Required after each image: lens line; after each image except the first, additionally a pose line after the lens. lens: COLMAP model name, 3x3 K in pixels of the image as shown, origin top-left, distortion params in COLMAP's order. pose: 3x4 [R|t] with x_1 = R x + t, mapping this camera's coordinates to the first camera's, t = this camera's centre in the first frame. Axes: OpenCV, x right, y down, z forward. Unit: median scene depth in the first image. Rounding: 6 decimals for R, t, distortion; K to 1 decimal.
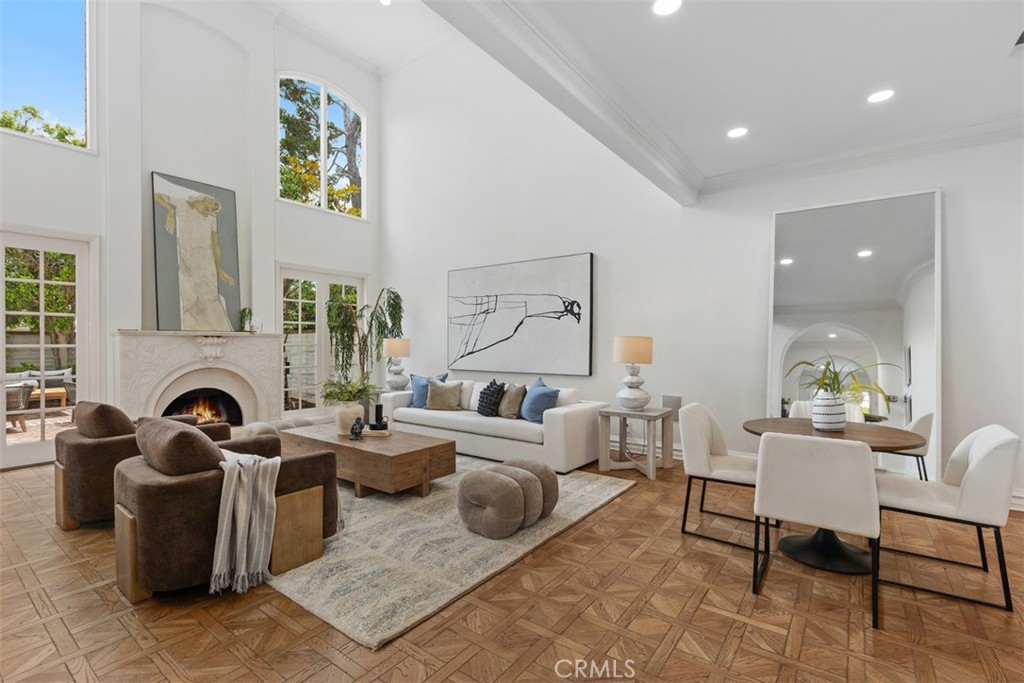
lens RADIAL K [[464.5, 0, 506.3], [0, 464.5, 343.2], [0, 0, 1]] dist [-0.000875, 0.000325]
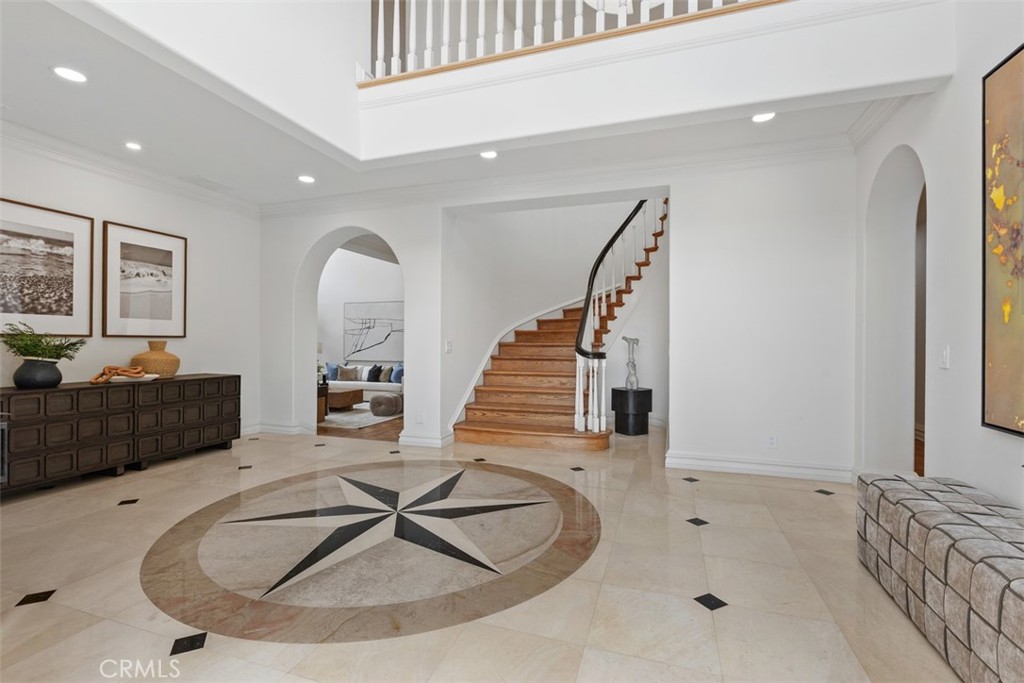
lens RADIAL K [[460.3, 0, 505.2], [0, 460.3, 338.0], [0, 0, 1]] dist [-0.003463, -0.000091]
pose [[0.952264, 0.005651, 0.305222, -0.093614], [-0.003857, 0.999972, -0.006481, -0.021527], [-0.305250, 0.004994, 0.952259, -0.963153]]
